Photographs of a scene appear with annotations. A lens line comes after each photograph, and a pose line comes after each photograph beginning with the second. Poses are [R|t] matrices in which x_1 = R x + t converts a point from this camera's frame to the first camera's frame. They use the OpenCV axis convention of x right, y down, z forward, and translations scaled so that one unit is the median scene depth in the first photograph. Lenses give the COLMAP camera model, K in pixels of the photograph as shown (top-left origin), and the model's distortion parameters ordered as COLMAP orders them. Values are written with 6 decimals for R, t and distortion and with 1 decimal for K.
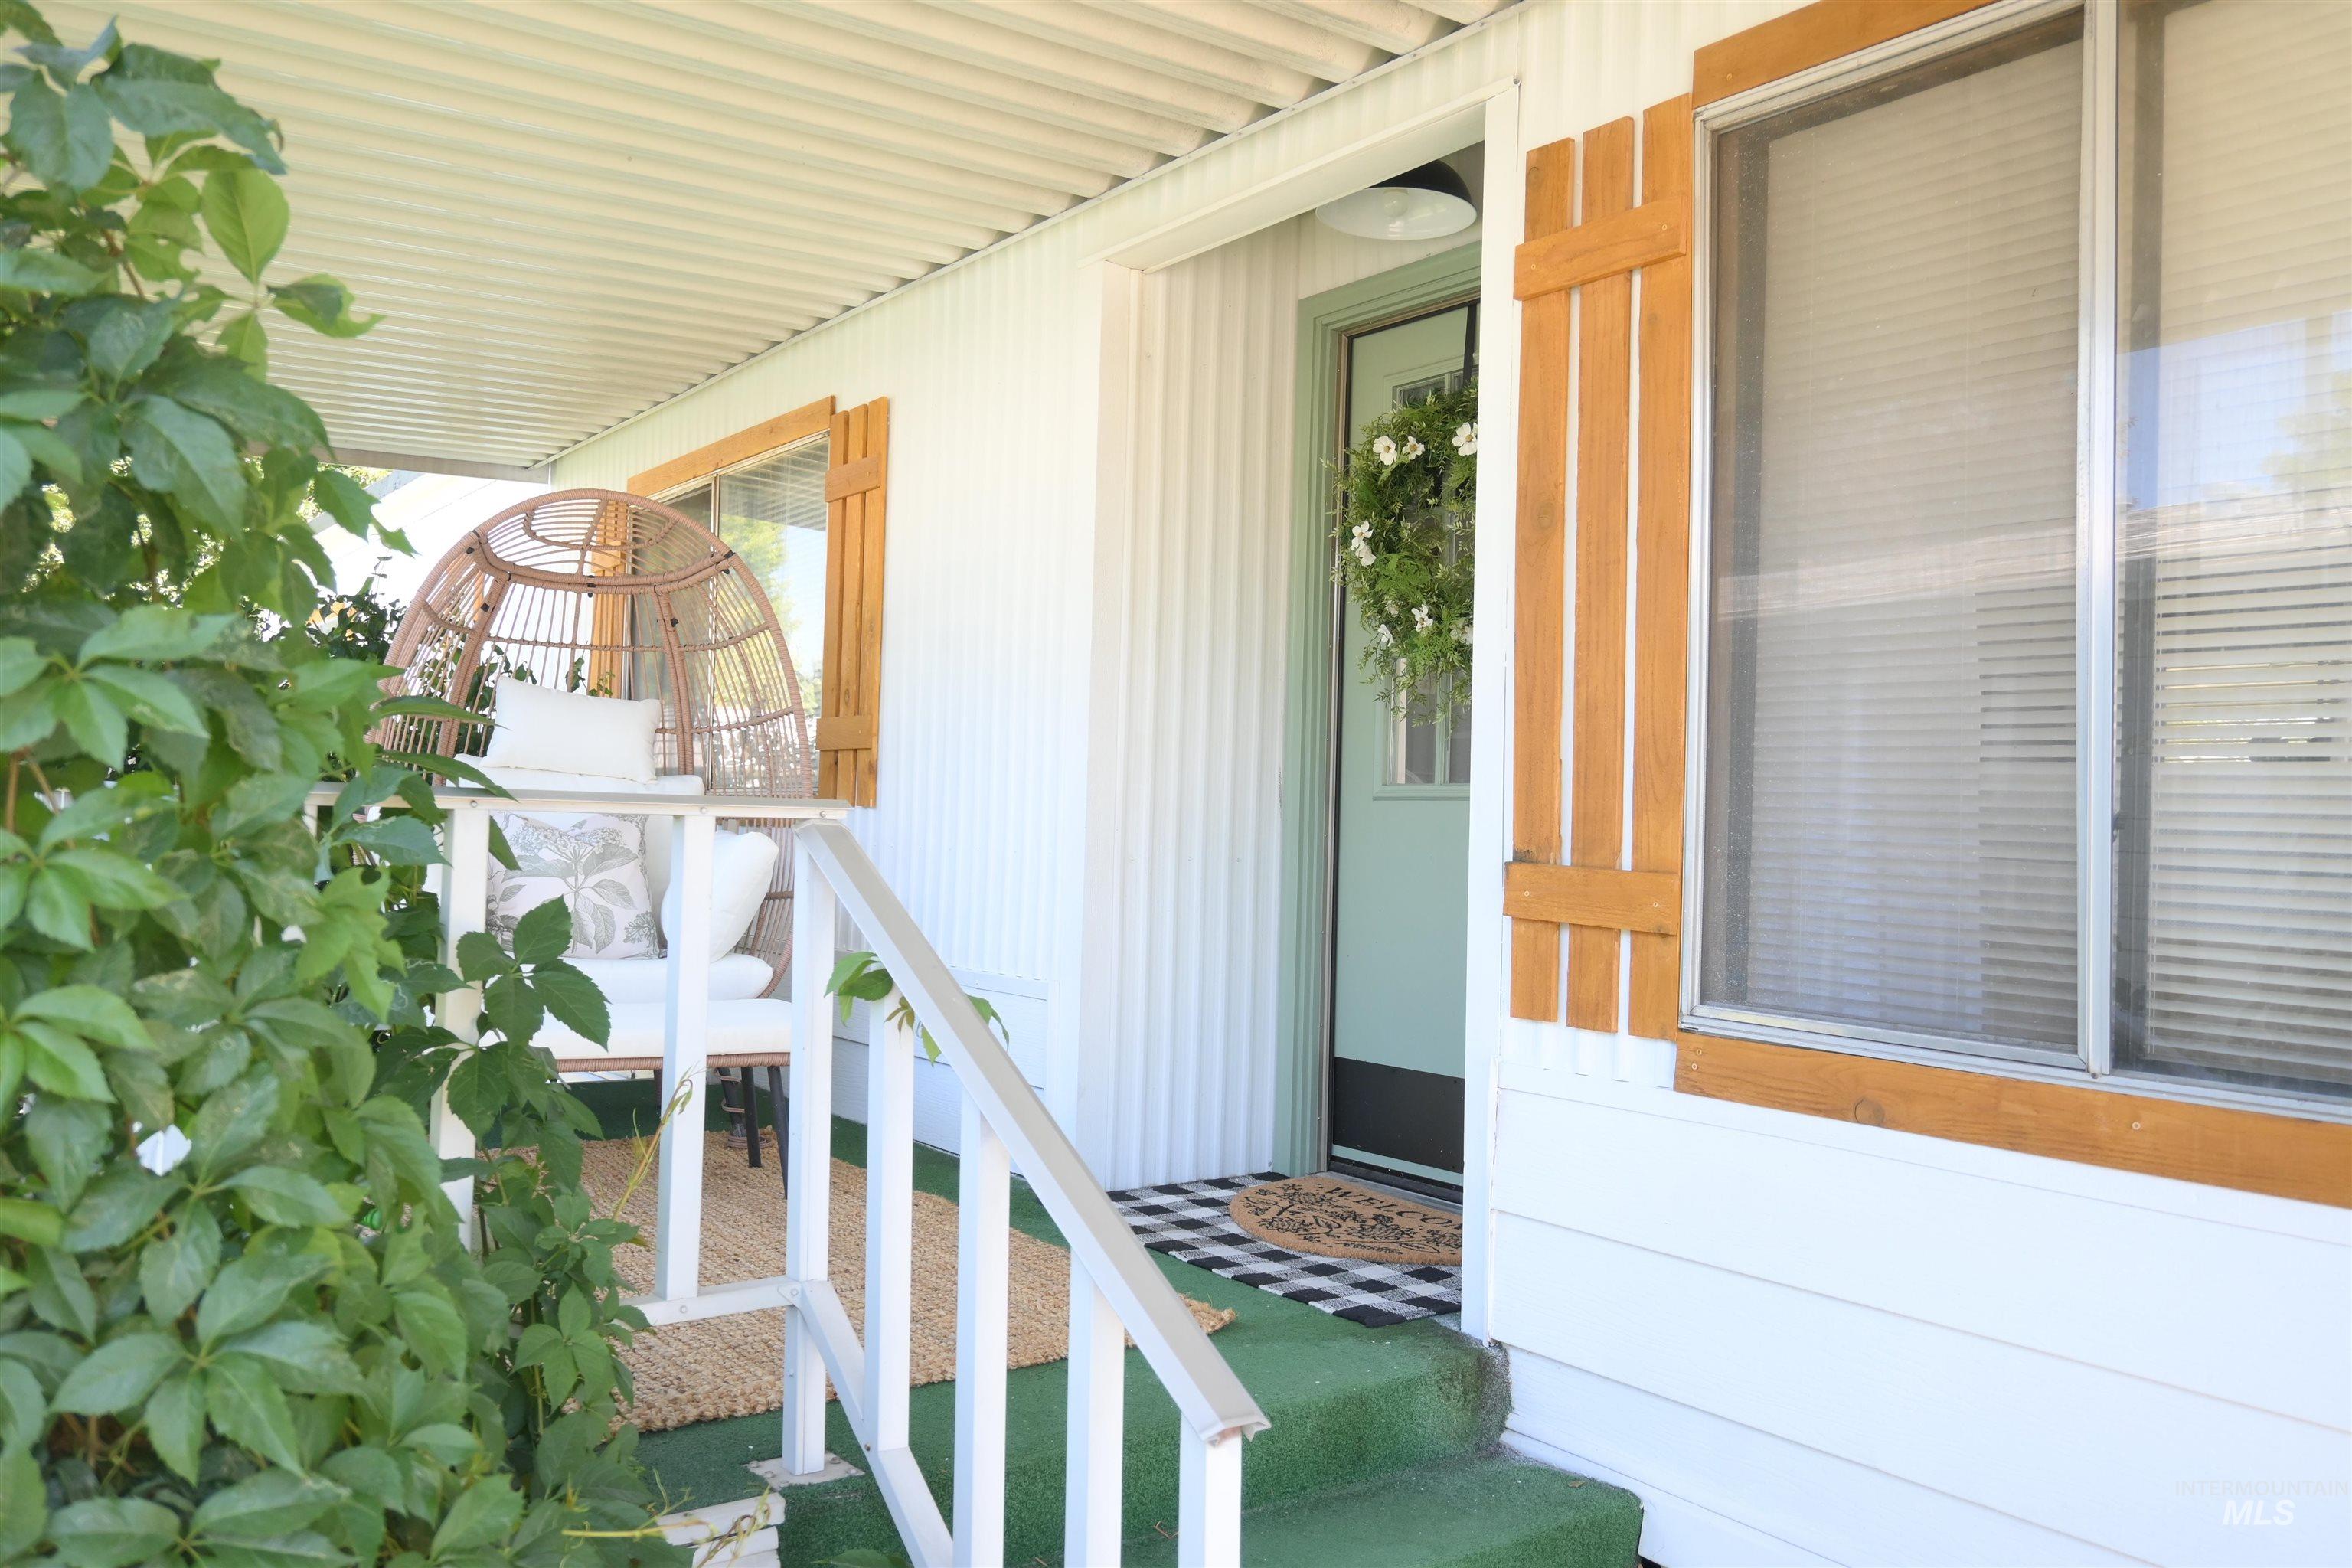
lens RADIAL K [[1810.8, 0, 1171.8], [0, 1810.8, 784.0], [0, 0, 1]] dist [-0.004451, -0.001565]
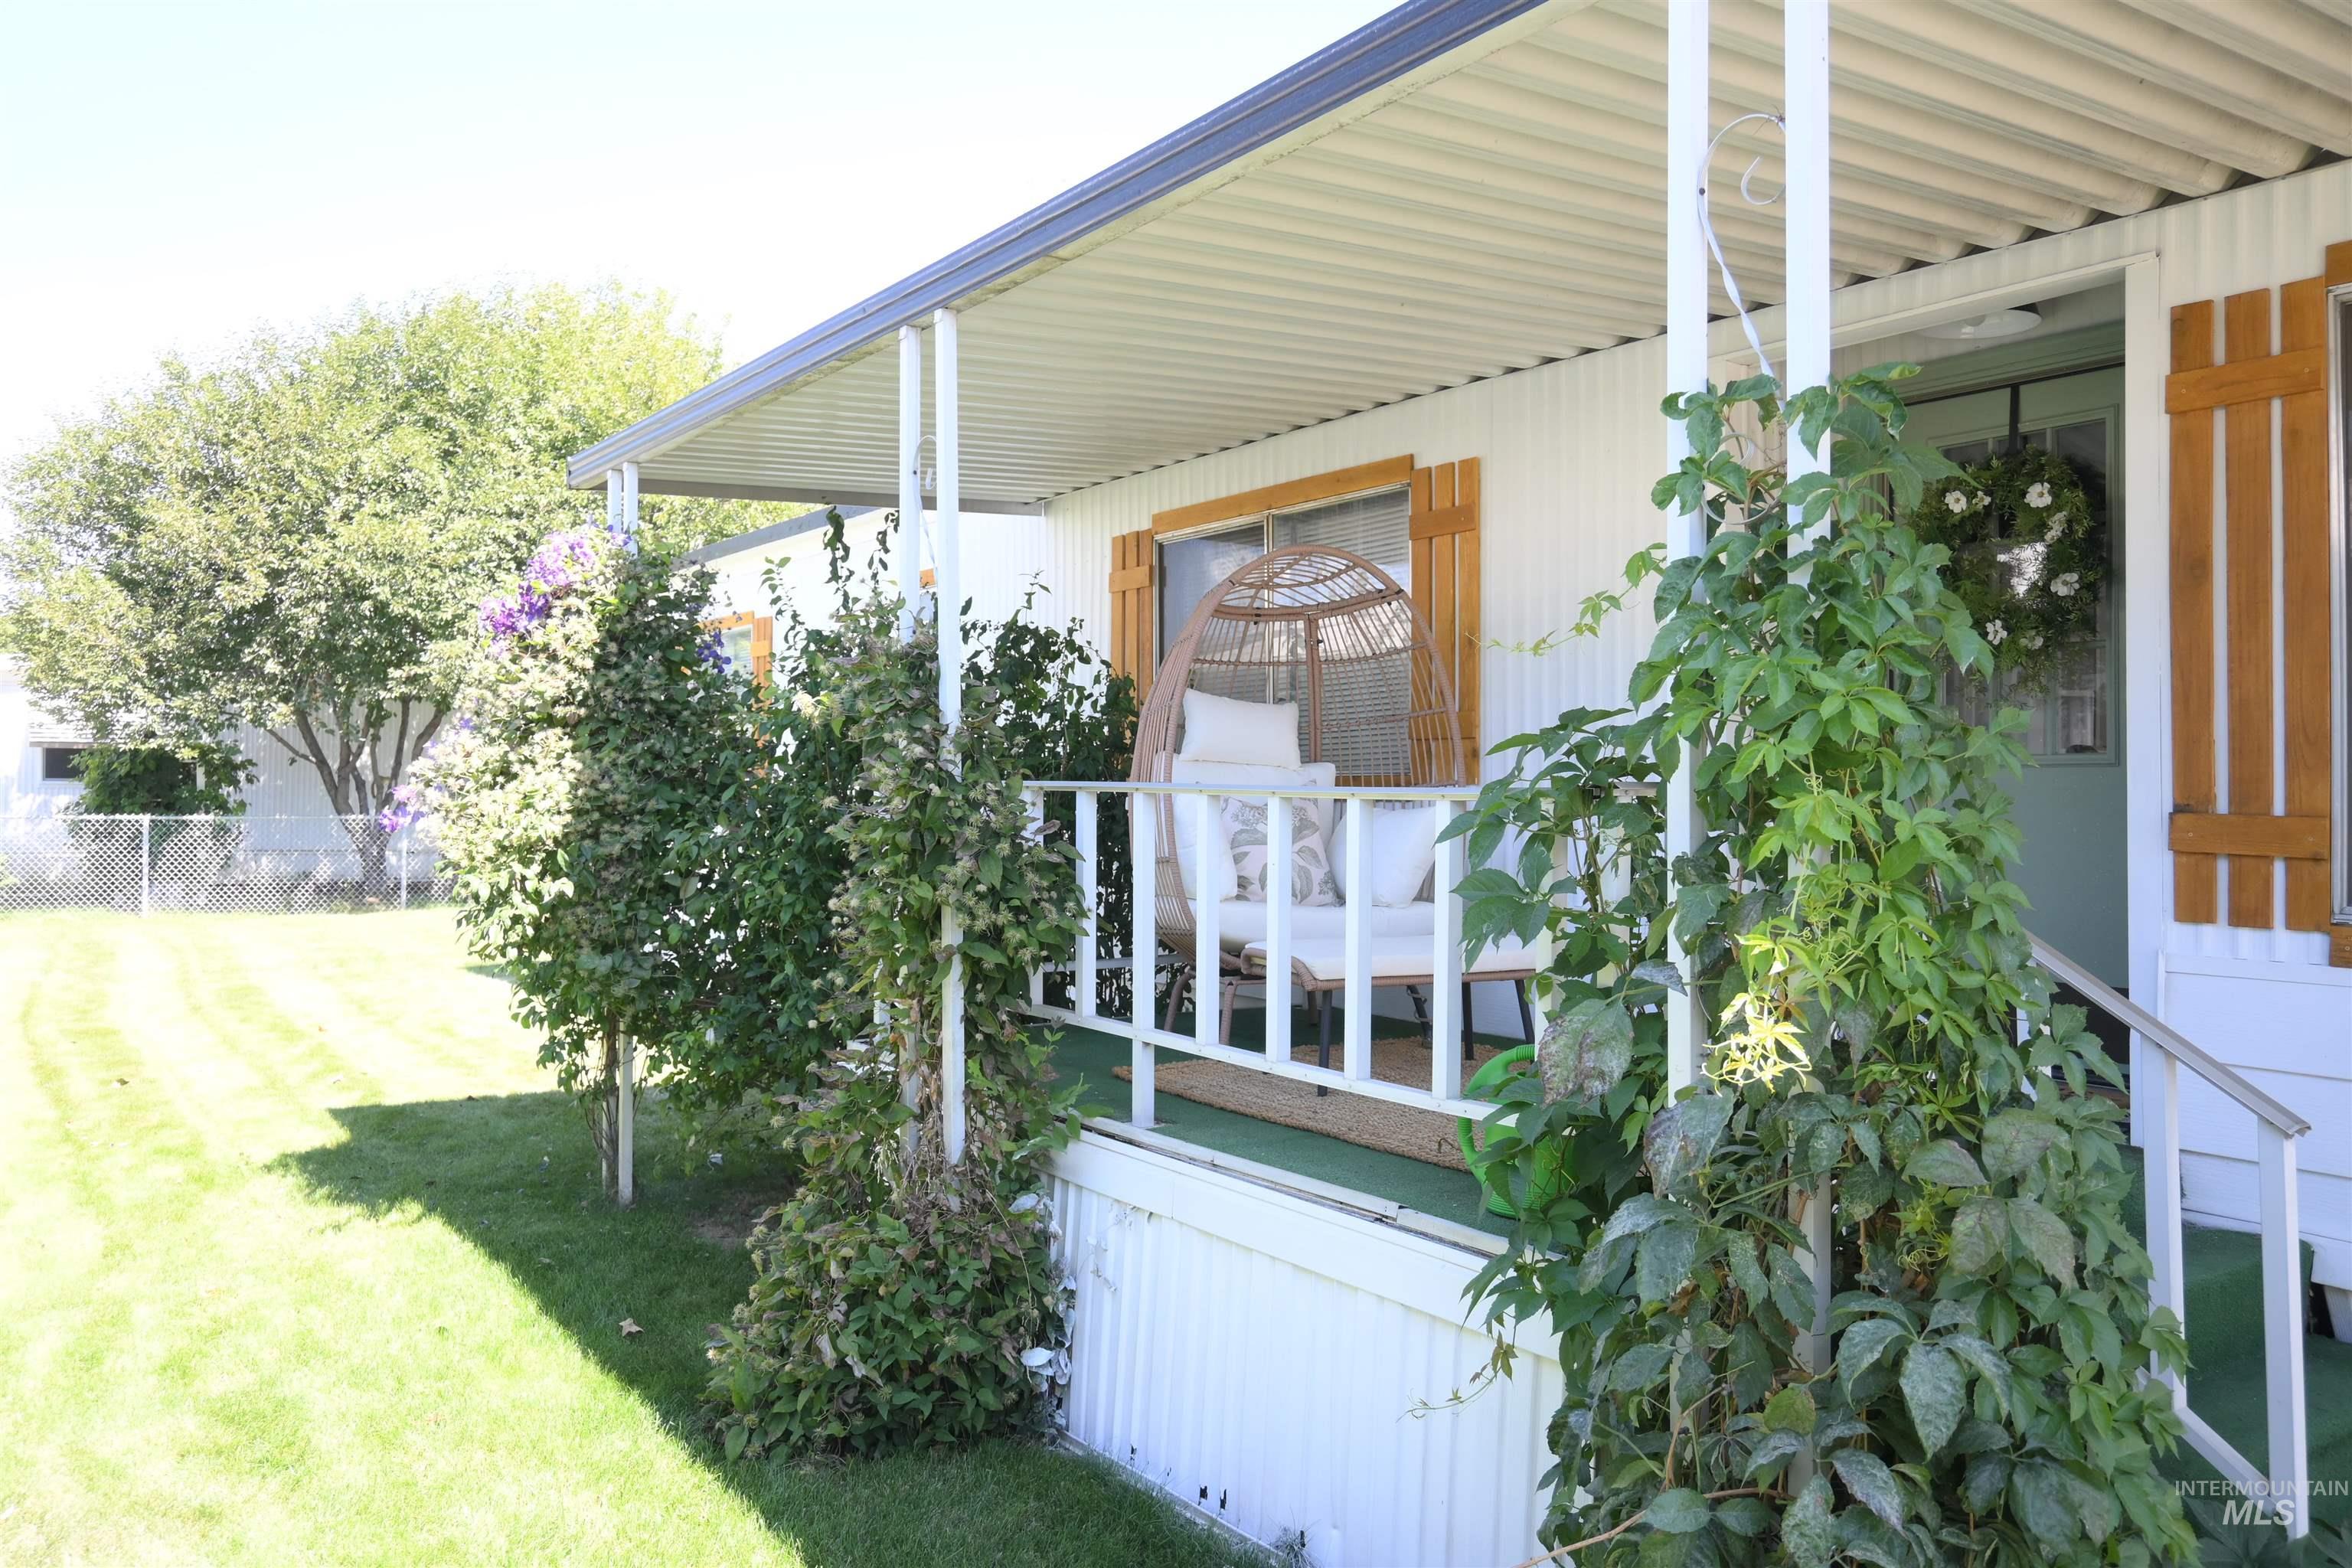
lens RADIAL K [[1810.8, 0, 1178.0], [0, 1810.8, 783.9], [0, 0, 1]] dist [-0.004451, -0.001565]
pose [[0.998877, -0.025622, -0.039858, -0.538591], [0.026337, 0.999499, 0.017528, -0.025105], [0.039389, -0.018558, 0.999052, -0.448661]]
